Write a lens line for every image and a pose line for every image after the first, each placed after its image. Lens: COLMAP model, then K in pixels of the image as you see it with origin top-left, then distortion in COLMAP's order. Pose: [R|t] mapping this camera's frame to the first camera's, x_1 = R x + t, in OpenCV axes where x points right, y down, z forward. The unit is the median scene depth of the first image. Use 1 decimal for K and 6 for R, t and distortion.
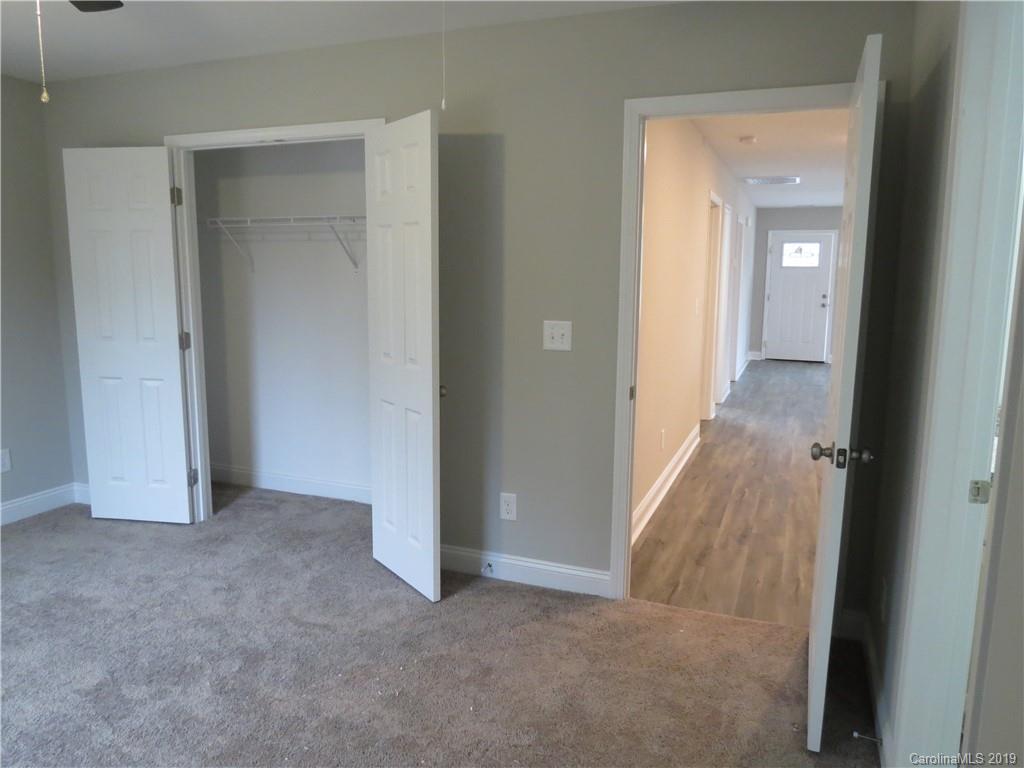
lens RADIAL K [[722.4, 0, 506.2], [0, 722.4, 379.5], [0, 0, 1]] dist [-0.037776, 0.018940]
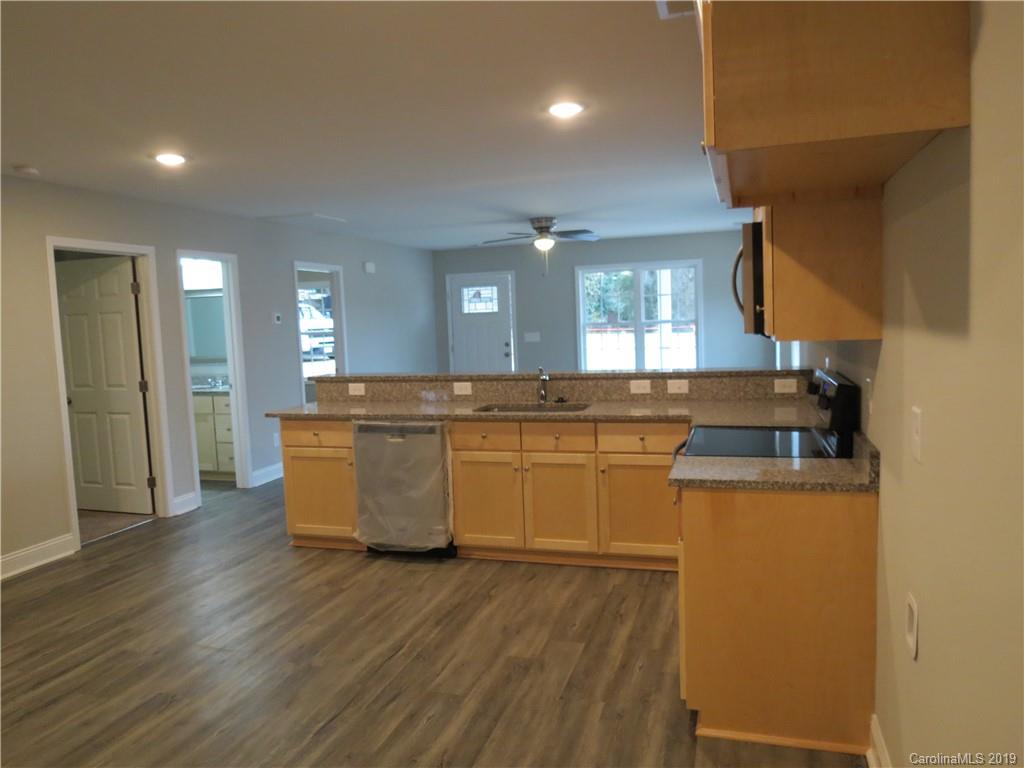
lens RADIAL K [[722.4, 0, 521.2], [0, 722.4, 394.3], [0, 0, 1]] dist [-0.037776, 0.018940]
pose [[0.993905, -0.059902, 0.092541, 0.377118], [0.064045, 0.997043, -0.042464, -0.014955], [-0.089724, 0.048132, 0.994803, 0.106272]]
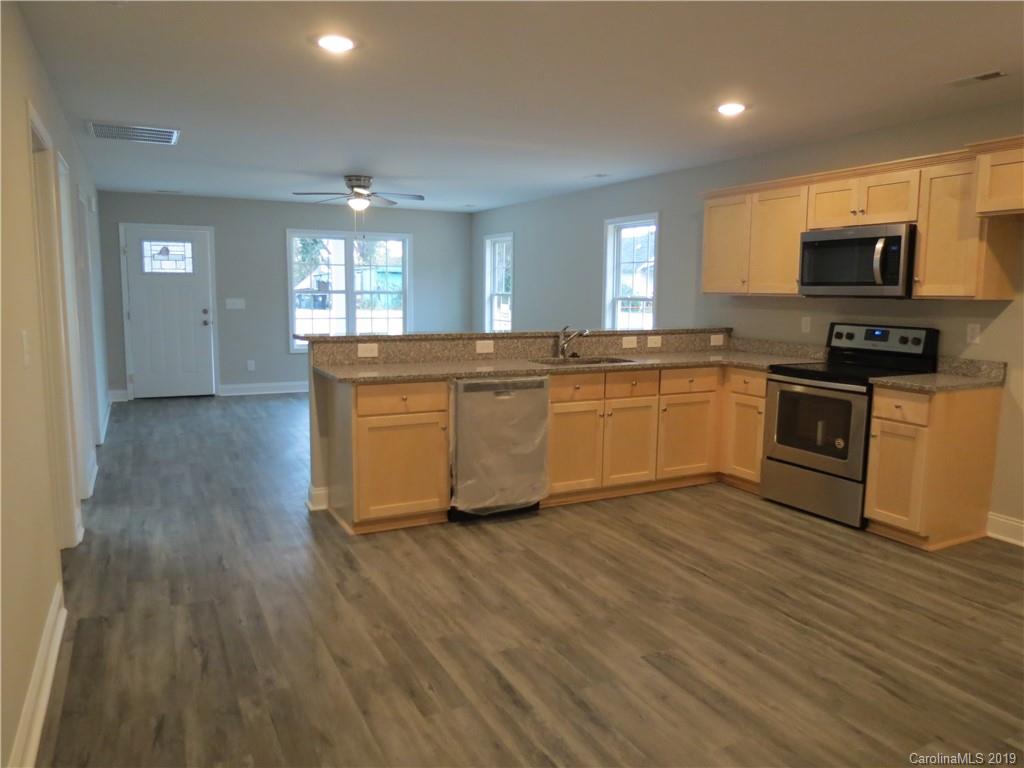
lens RADIAL K [[722.4, 0, 512.8], [0, 722.4, 375.7], [0, 0, 1]] dist [-0.037776, 0.018940]
pose [[0.645250, -0.096741, 0.757822, 0.062982], [0.112319, 0.993184, 0.031152, -0.033565], [-0.755670, 0.065017, 0.651717, 0.247699]]
